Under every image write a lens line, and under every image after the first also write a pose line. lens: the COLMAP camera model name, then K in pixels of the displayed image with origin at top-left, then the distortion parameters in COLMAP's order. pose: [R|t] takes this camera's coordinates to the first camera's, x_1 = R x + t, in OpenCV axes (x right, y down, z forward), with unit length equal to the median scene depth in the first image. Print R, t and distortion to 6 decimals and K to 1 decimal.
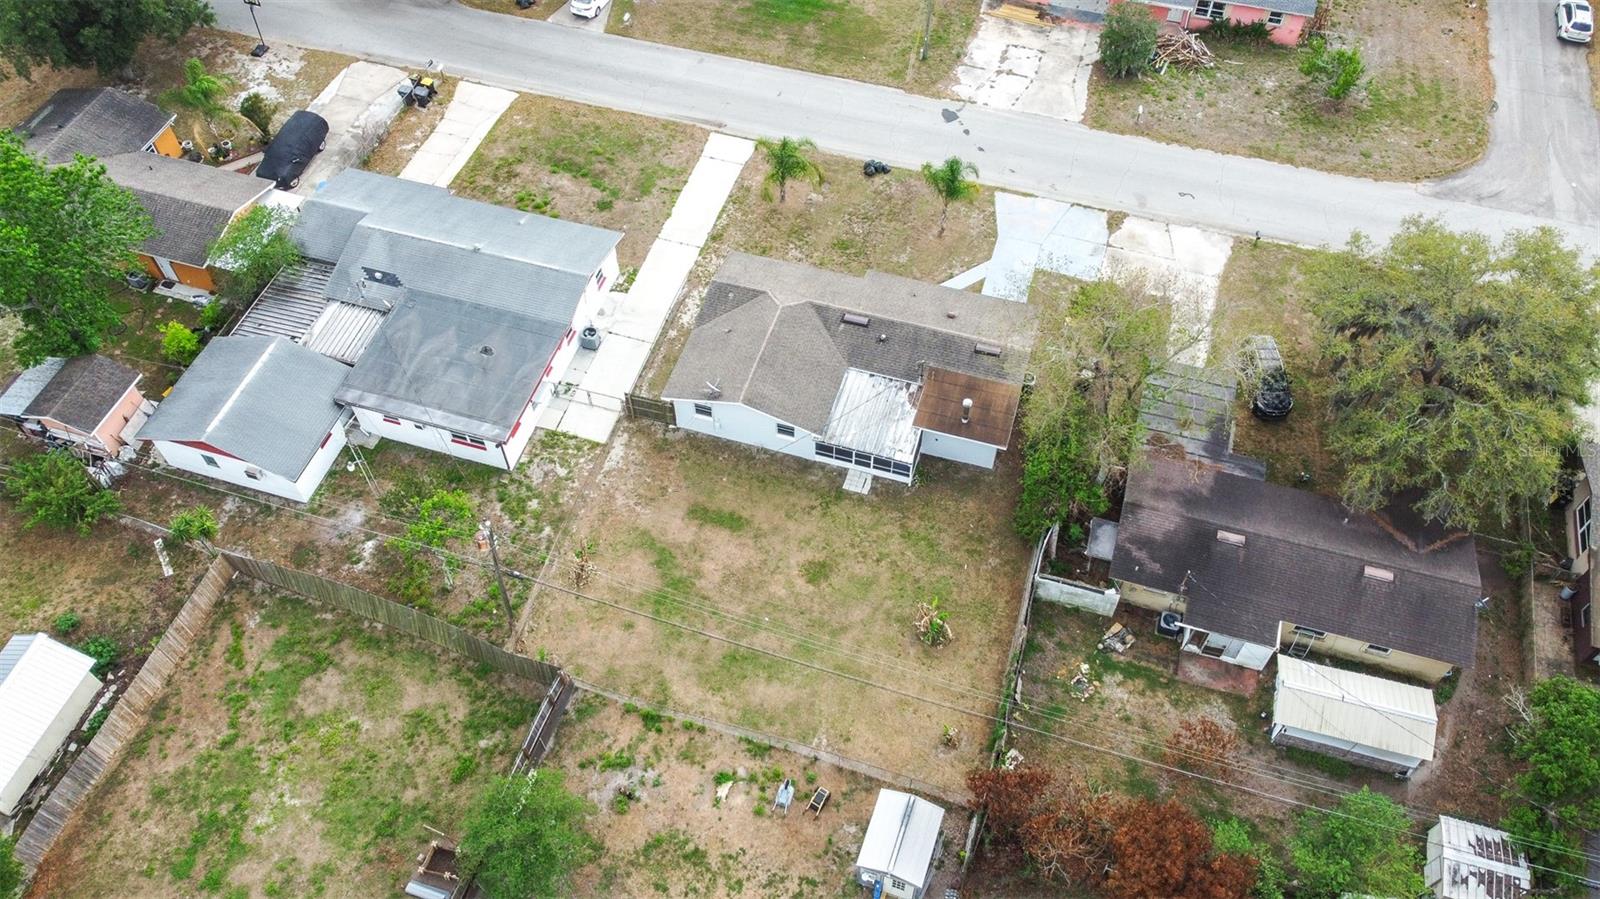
lens RADIAL K [[1212.8, 0, 796.0], [0, 1212.8, 445.4], [0, 0, 1]] dist [-0.002577, 0.001684]
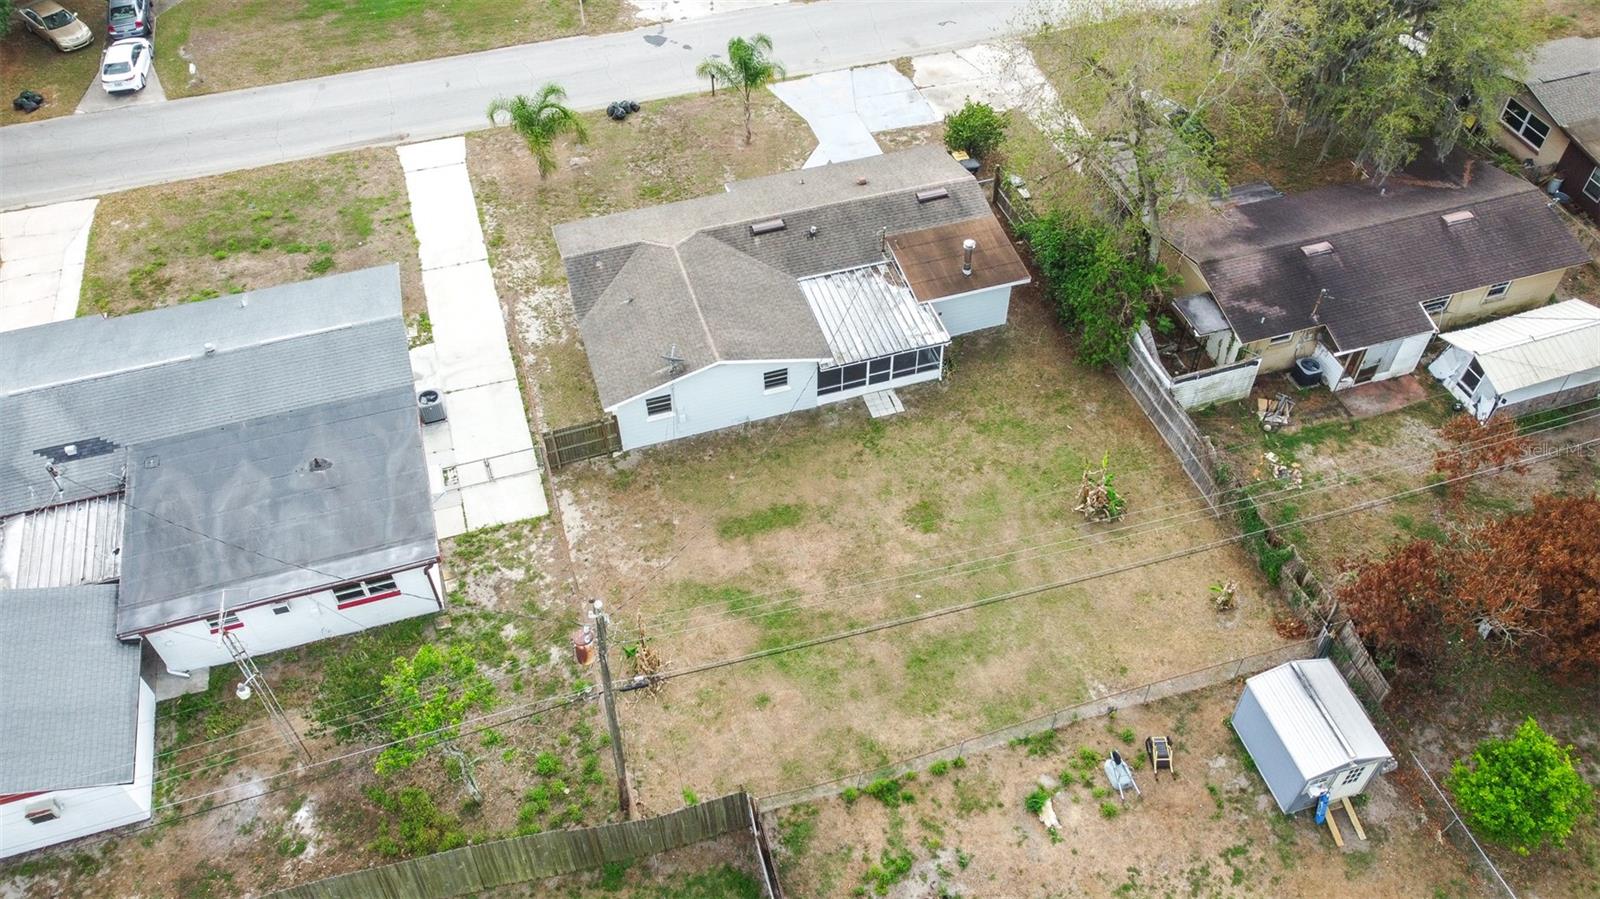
lens RADIAL K [[1212.8, 0, 796.0], [0, 1212.8, 445.4], [0, 0, 1]] dist [-0.002577, 0.001684]
pose [[0.822700, -0.418411, 0.384833, -0.300536], [0.457735, 0.889008, -0.011973, 0.037863], [-0.337110, 0.186002, 0.922908, 0.329437]]
